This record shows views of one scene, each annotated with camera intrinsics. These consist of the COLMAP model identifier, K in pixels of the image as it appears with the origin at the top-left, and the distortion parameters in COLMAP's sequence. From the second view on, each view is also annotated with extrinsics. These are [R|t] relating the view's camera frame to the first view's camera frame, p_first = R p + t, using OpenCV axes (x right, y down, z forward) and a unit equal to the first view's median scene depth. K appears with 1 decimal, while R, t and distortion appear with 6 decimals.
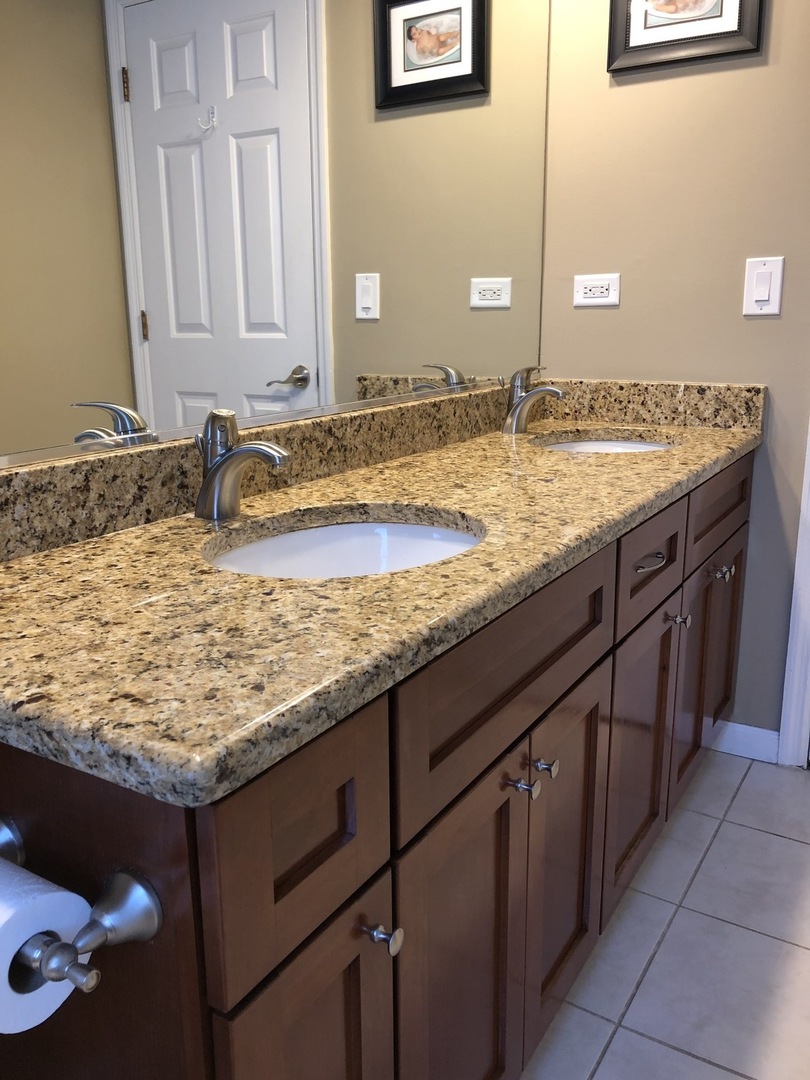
lens RADIAL K [[896.8, 0, 406.3], [0, 896.8, 539.7], [0, 0, 1]] dist [0.065121, -0.065076]
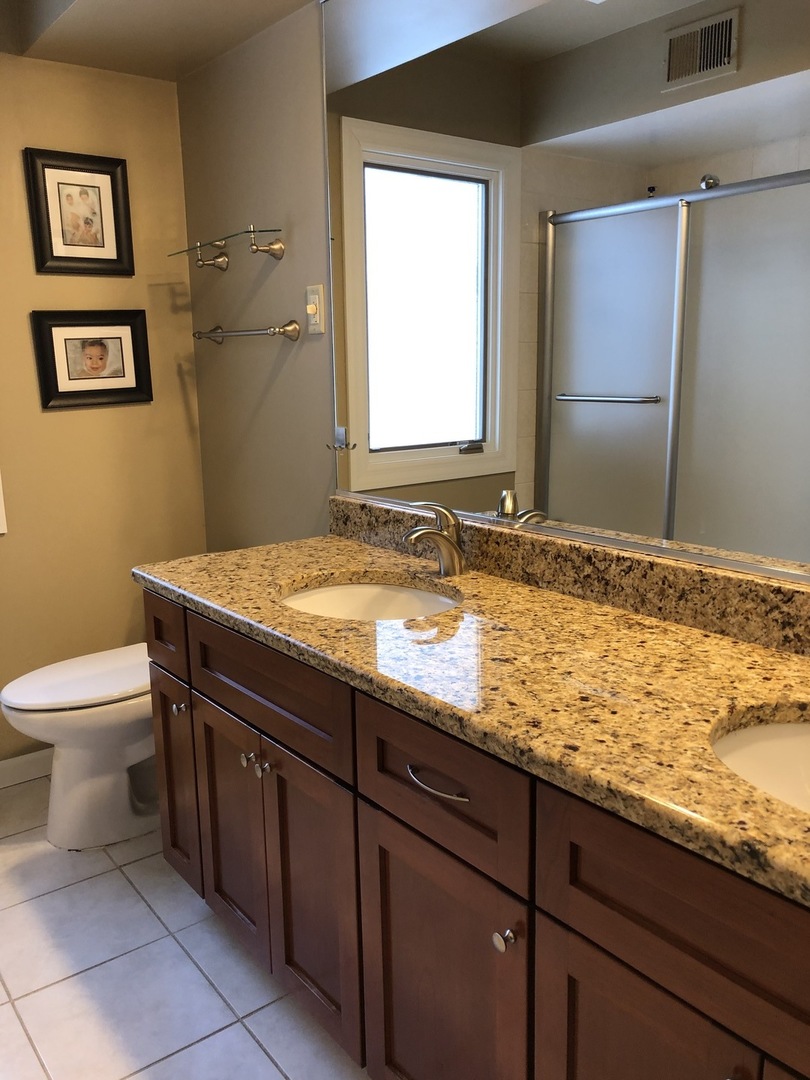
lens RADIAL K [[896.8, 0, 406.5], [0, 896.8, 540.0], [0, 0, 1]] dist [0.065121, -0.065076]
pose [[-0.359543, 0.199110, -0.911638, 0.967845], [-0.207140, 0.935564, 0.286030, -0.405974], [0.909847, 0.291677, -0.295132, 1.121955]]
